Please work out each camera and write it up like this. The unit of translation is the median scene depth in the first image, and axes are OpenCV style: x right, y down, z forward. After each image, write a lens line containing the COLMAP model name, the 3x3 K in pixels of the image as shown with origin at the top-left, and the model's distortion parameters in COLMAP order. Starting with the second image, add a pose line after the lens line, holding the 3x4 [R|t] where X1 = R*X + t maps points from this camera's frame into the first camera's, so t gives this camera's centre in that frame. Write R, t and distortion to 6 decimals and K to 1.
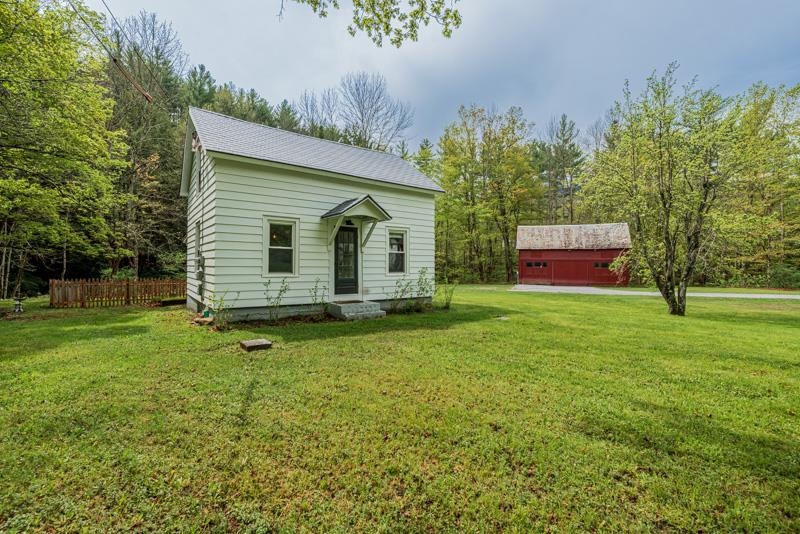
lens RADIAL K [[363.1, 0, 401.6], [0, 363.1, 267.1], [0, 0, 1]] dist [0.000135, 0.000015]
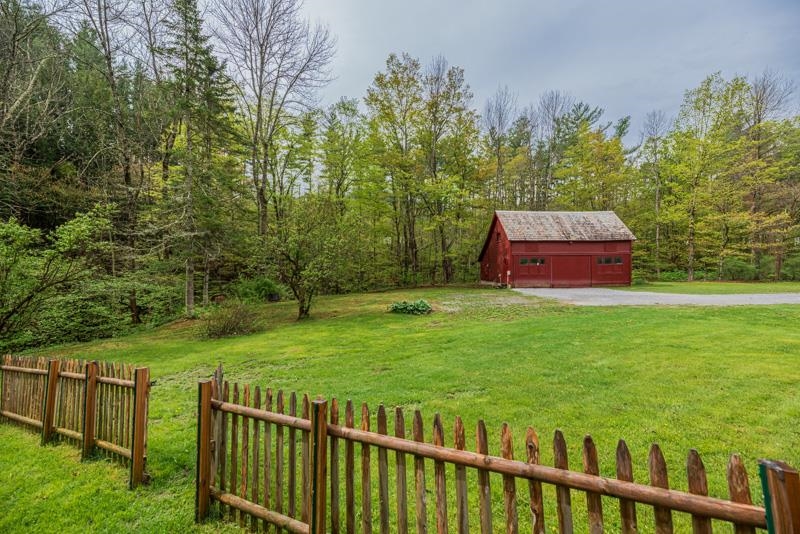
lens RADIAL K [[324.2, 0, 399.2], [0, 324.2, 264.7], [0, 0, 1]] dist [-0.000379, -0.000088]
pose [[0.897327, -0.017486, 0.441020, -0.573449], [0.015996, 0.999847, 0.007095, -0.028247], [-0.441077, 0.000688, 0.897469, 1.699332]]
